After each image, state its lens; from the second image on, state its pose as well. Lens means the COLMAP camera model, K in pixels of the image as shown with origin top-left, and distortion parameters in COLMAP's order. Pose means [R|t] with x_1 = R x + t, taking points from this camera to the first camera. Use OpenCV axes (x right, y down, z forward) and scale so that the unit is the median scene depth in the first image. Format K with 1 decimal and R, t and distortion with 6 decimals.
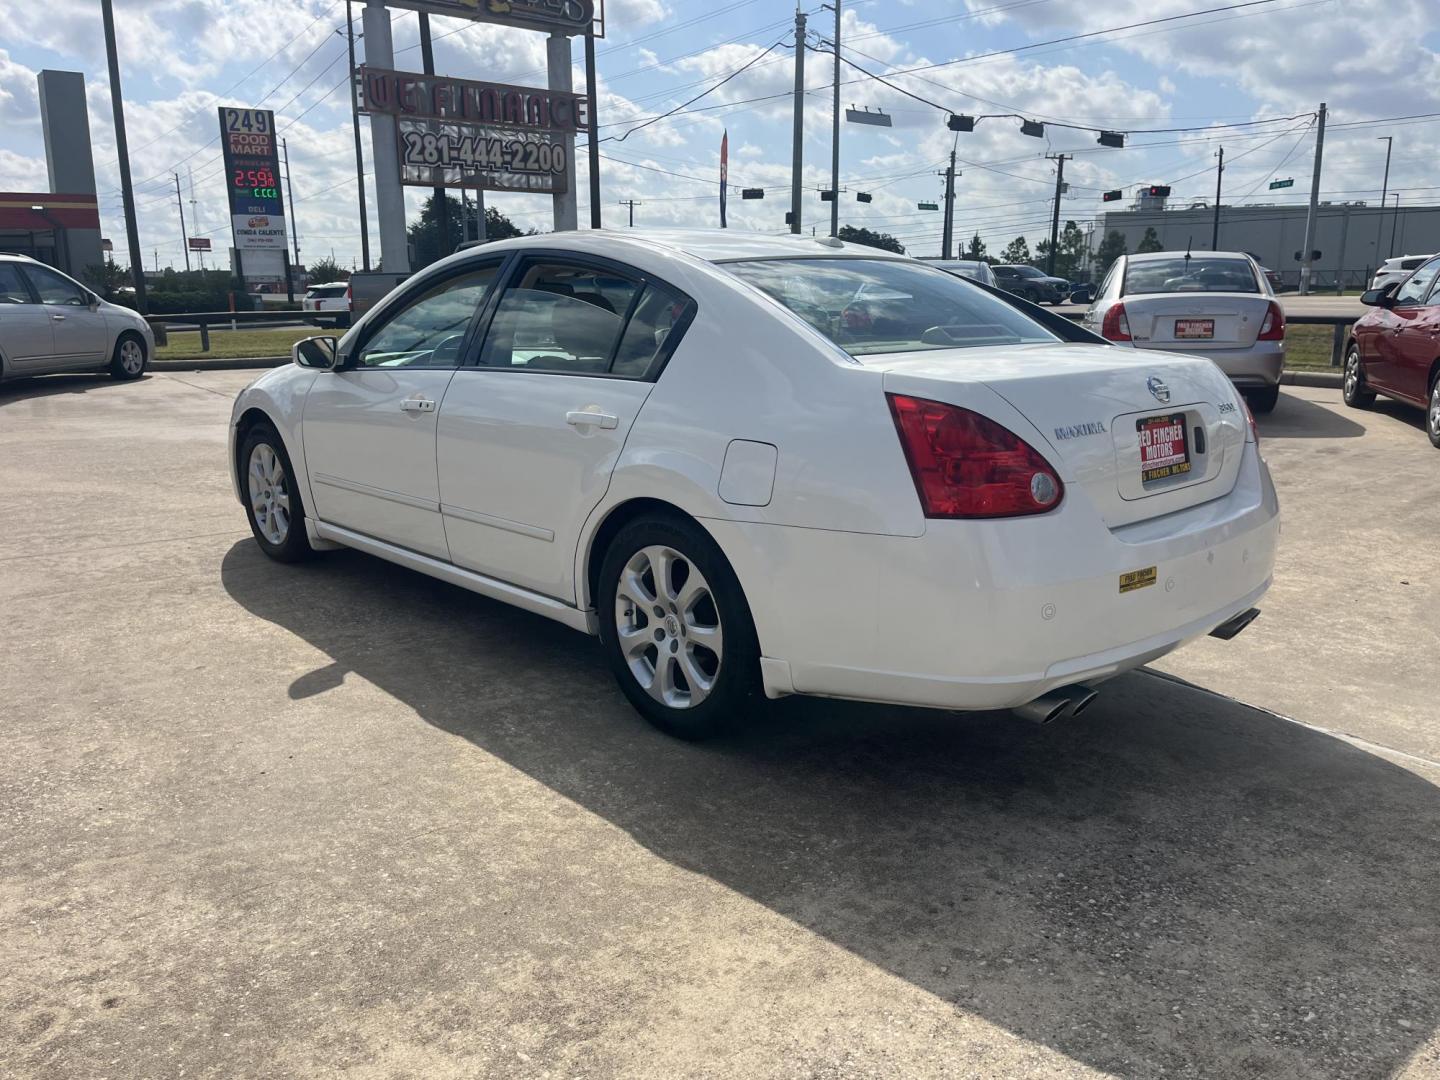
lens RADIAL K [[1092.3, 0, 724.4], [0, 1092.3, 551.7], [0, 0, 1]] dist [0.072452, -0.097764]
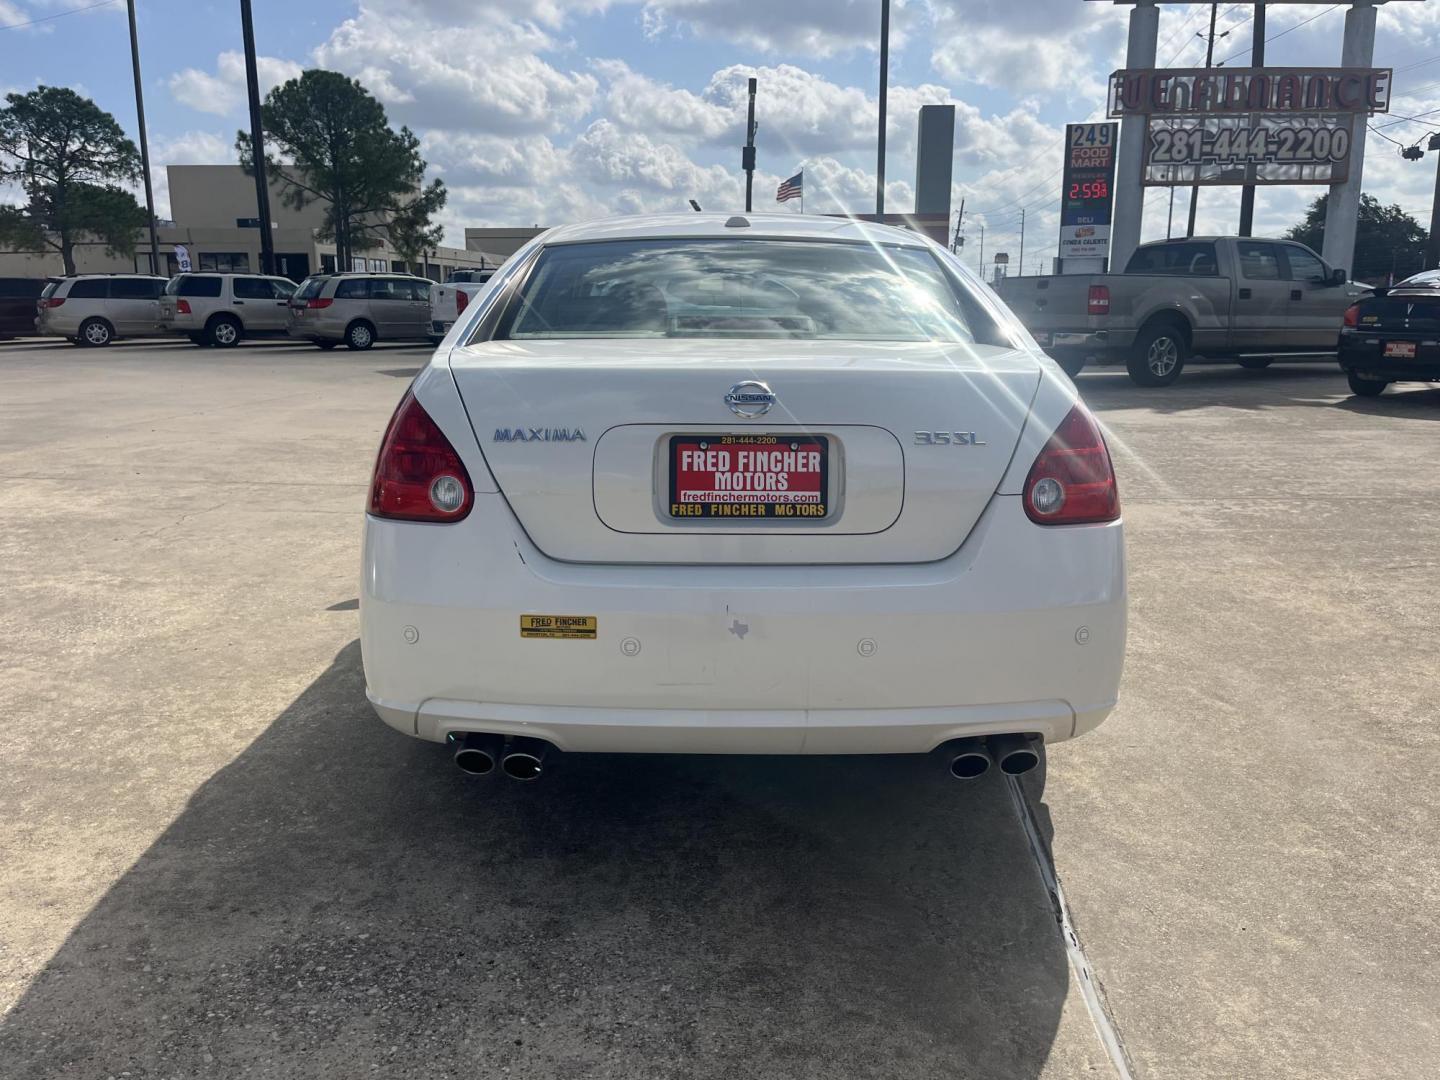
lens RADIAL K [[1092.3, 0, 729.0], [0, 1092.3, 538.6], [0, 0, 1]] dist [0.072452, -0.097764]
pose [[0.740548, 0.148895, -0.655301, 0.650962], [-0.160952, 0.986061, 0.042159, -0.060811], [0.652444, 0.074251, 0.754191, 0.319588]]
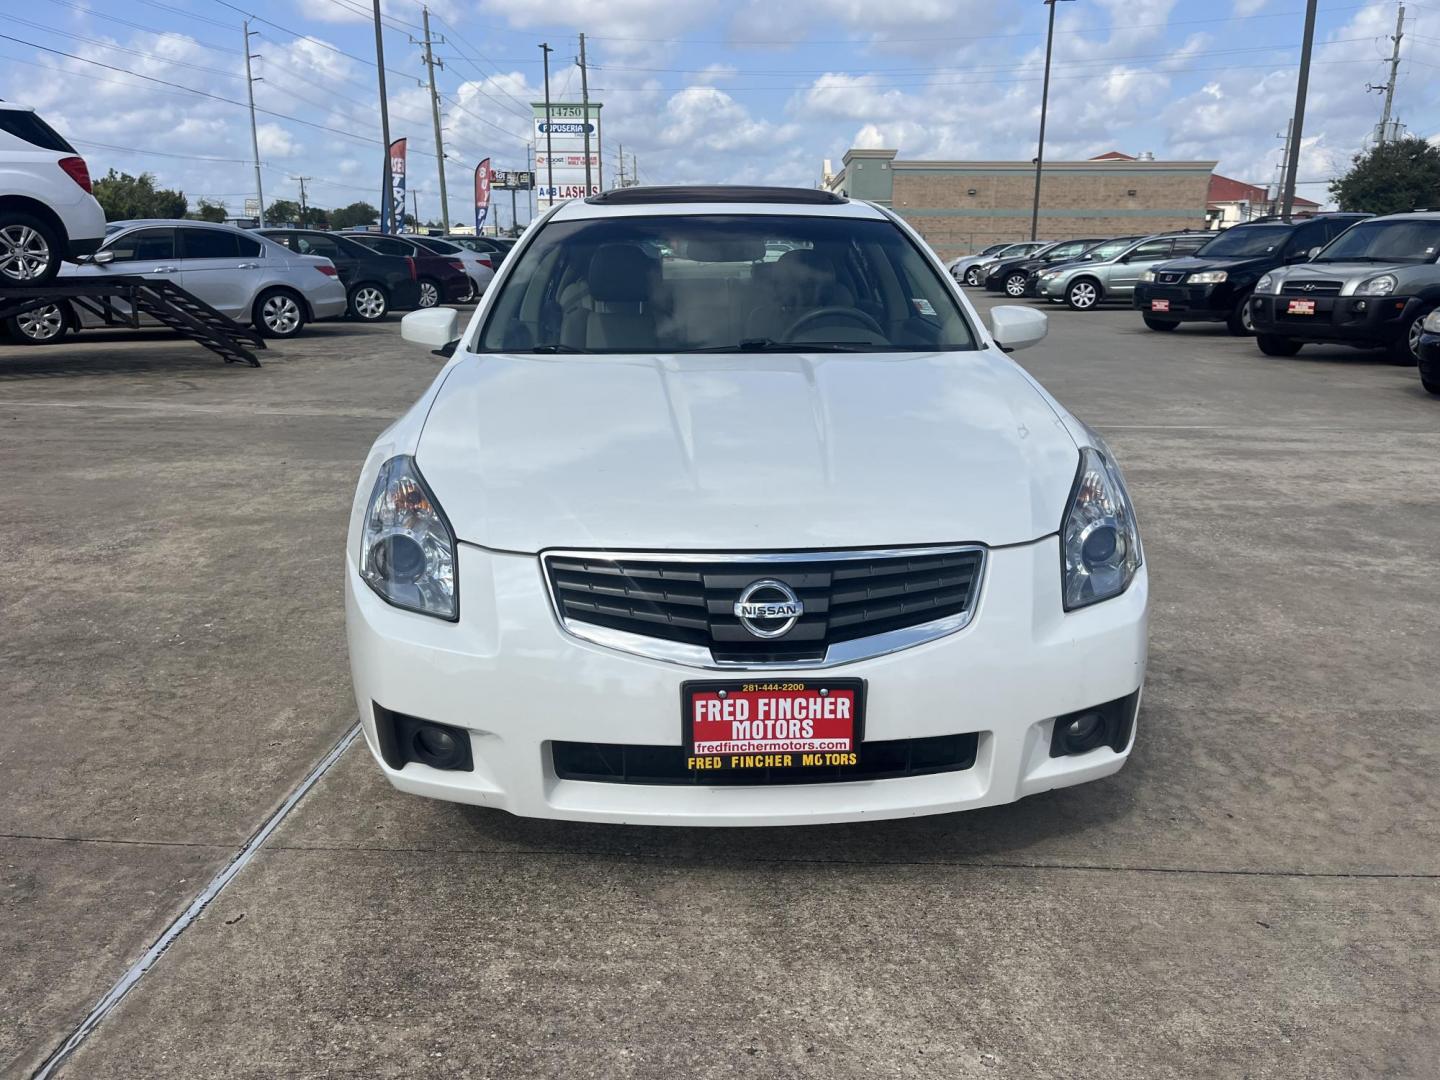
lens RADIAL K [[1092.3, 0, 727.0], [0, 1092.3, 541.0], [0, 0, 1]] dist [0.072452, -0.097764]
pose [[-0.759035, -0.167726, 0.629074, -0.833433], [0.150007, 0.895192, 0.419677, -0.460994], [-0.633533, 0.412915, -0.654322, 1.936950]]
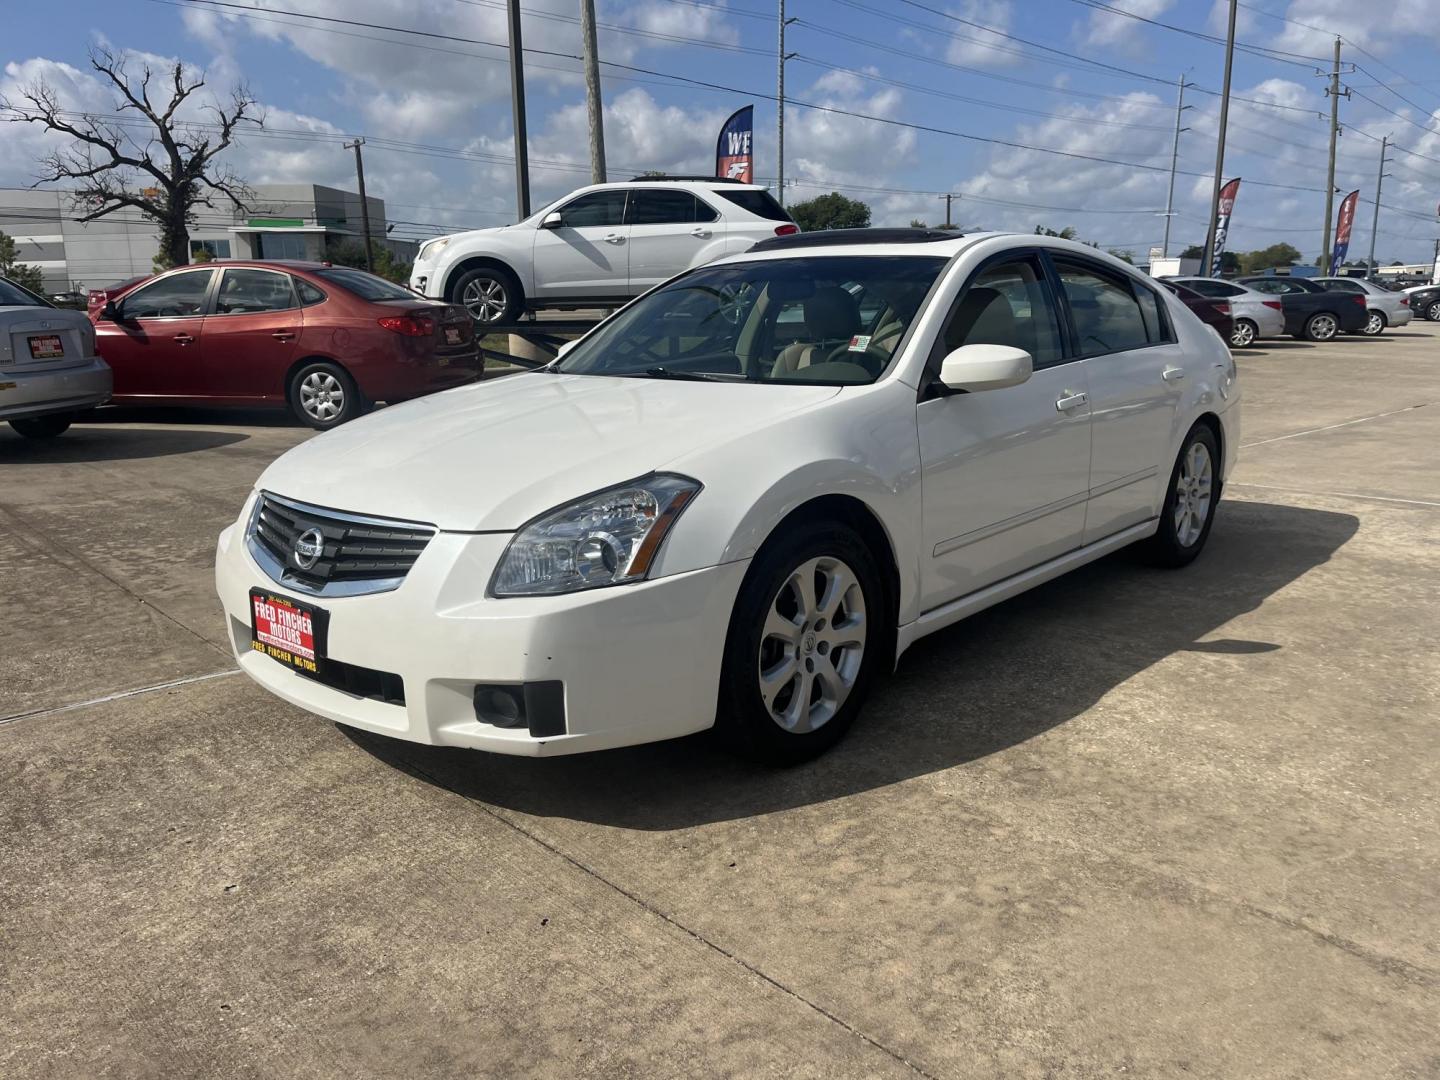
lens RADIAL K [[1092.3, 0, 733.9], [0, 1092.3, 540.7], [0, 0, 1]] dist [0.072452, -0.097764]
pose [[-0.101861, -0.212308, 0.971880, -1.238369], [0.242079, 0.942304, 0.231218, -0.318474], [-0.964895, 0.258823, -0.044589, 1.377928]]
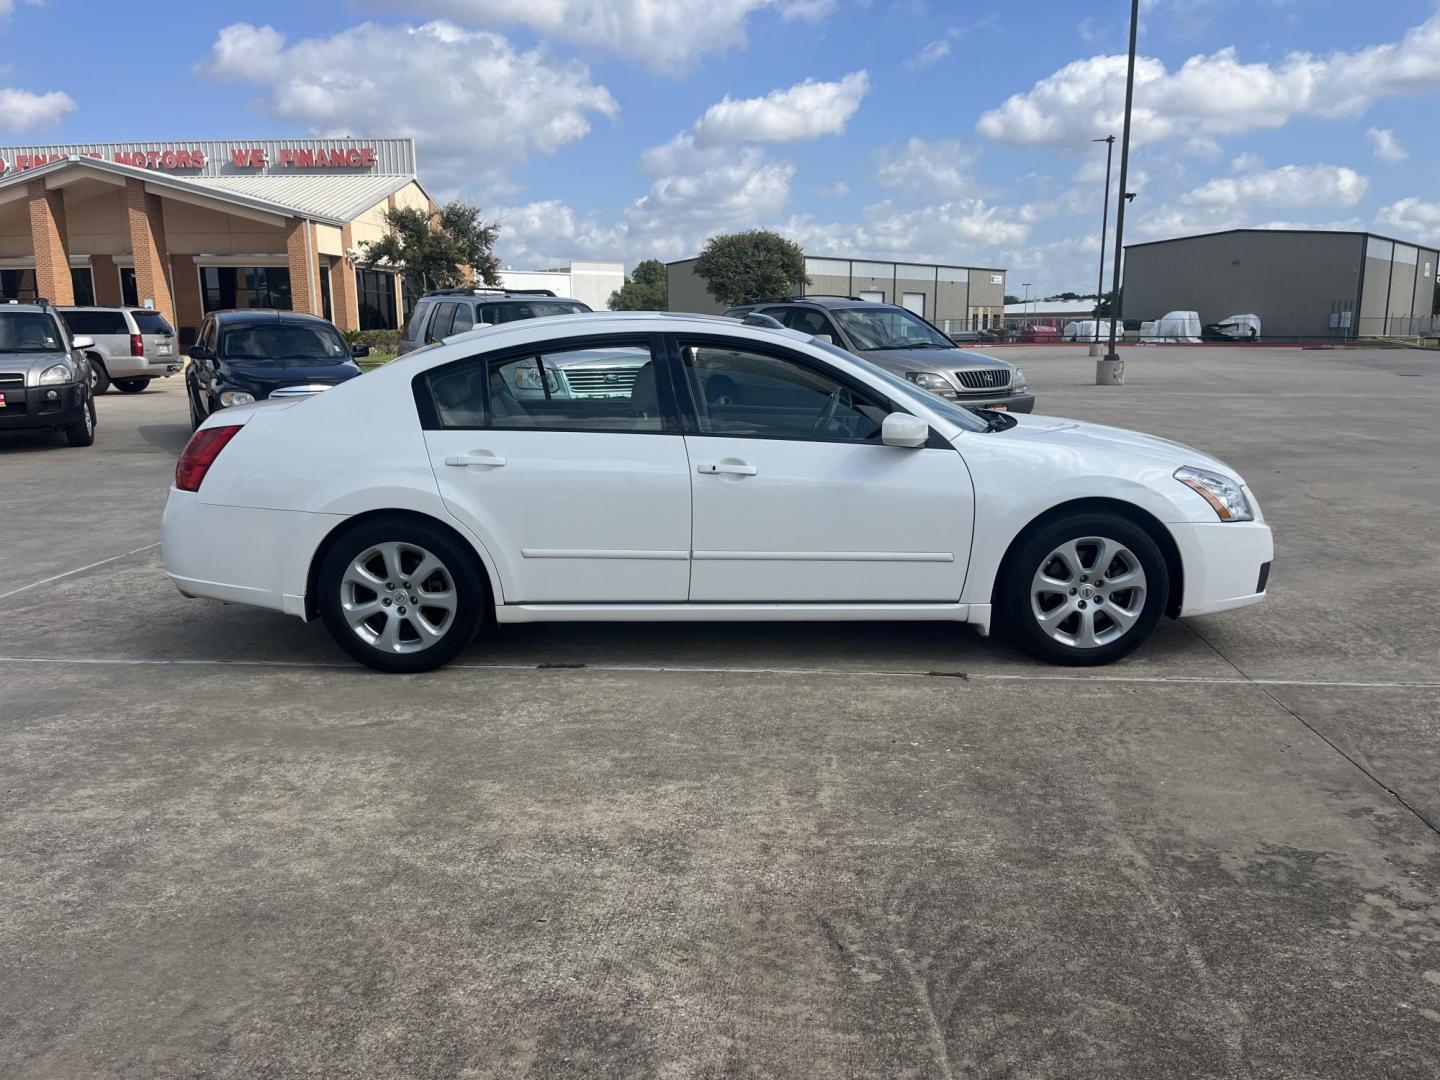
lens RADIAL K [[1092.3, 0, 726.5], [0, 1092.3, 554.2], [0, 0, 1]] dist [0.072452, -0.097764]
pose [[-0.682543, 0.154688, -0.714288, 0.871144], [-0.164164, 0.919919, 0.356088, -0.526231], [0.712170, 0.360306, -0.602490, 2.025013]]
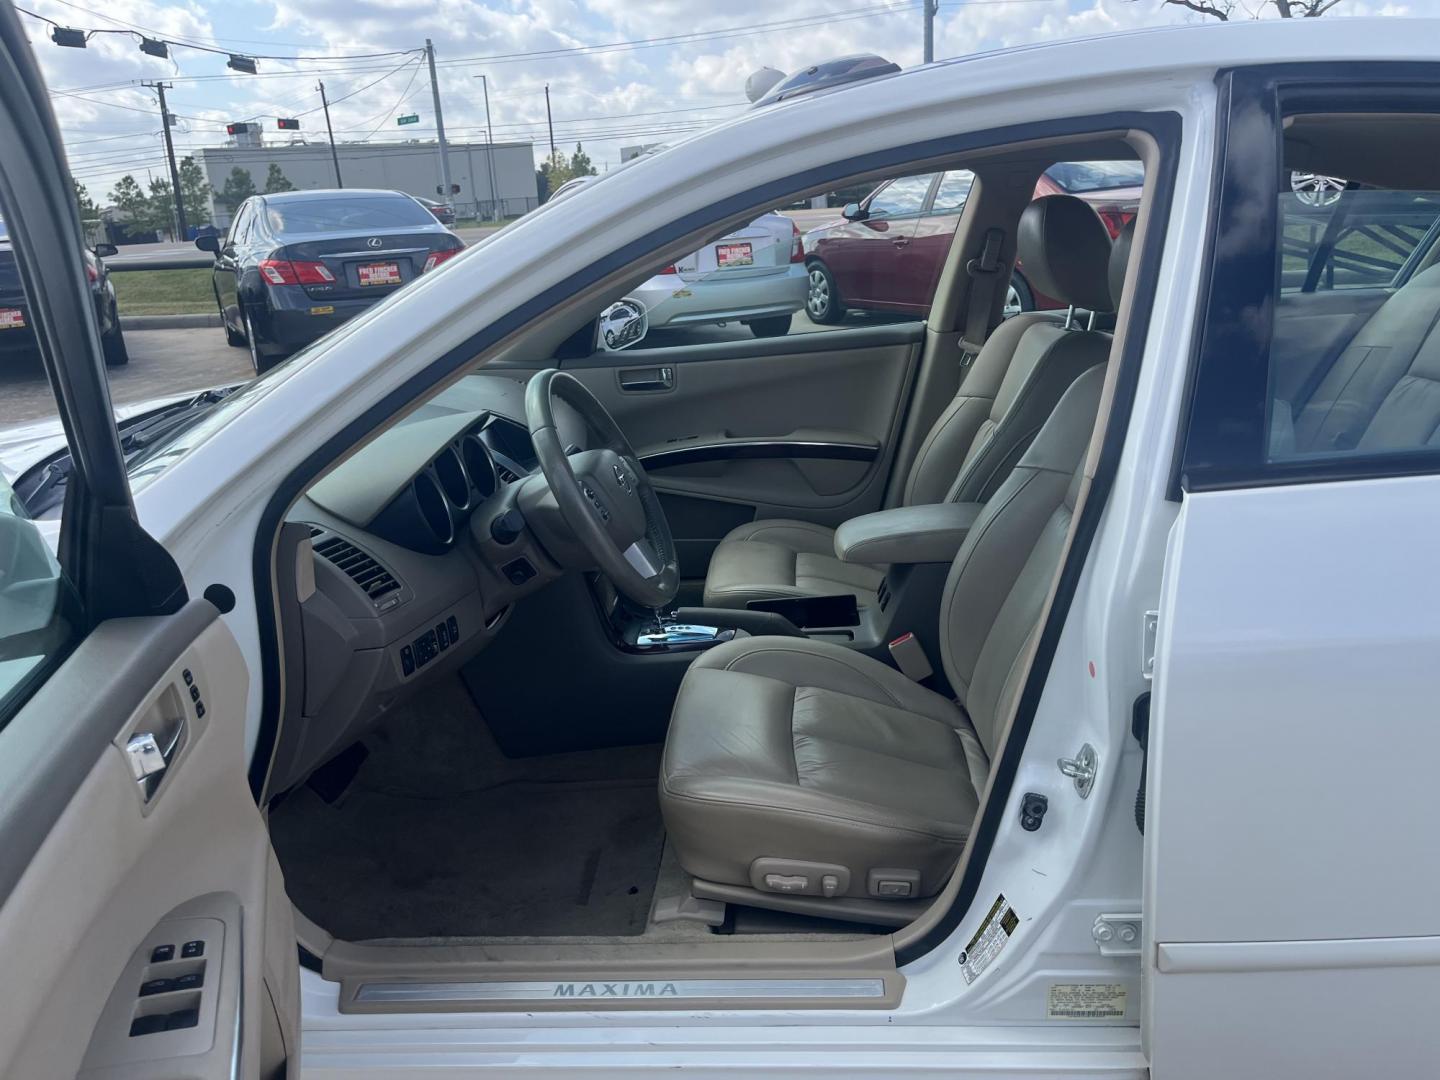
lens RADIAL K [[1092.3, 0, 727.1], [0, 1092.3, 537.8], [0, 0, 1]] dist [0.072452, -0.097764]
pose [[0.727209, -0.233032, 0.645649, -0.504842], [0.207891, 0.971204, 0.116382, -0.208049], [-0.654178, 0.049591, 0.754713, 0.852489]]
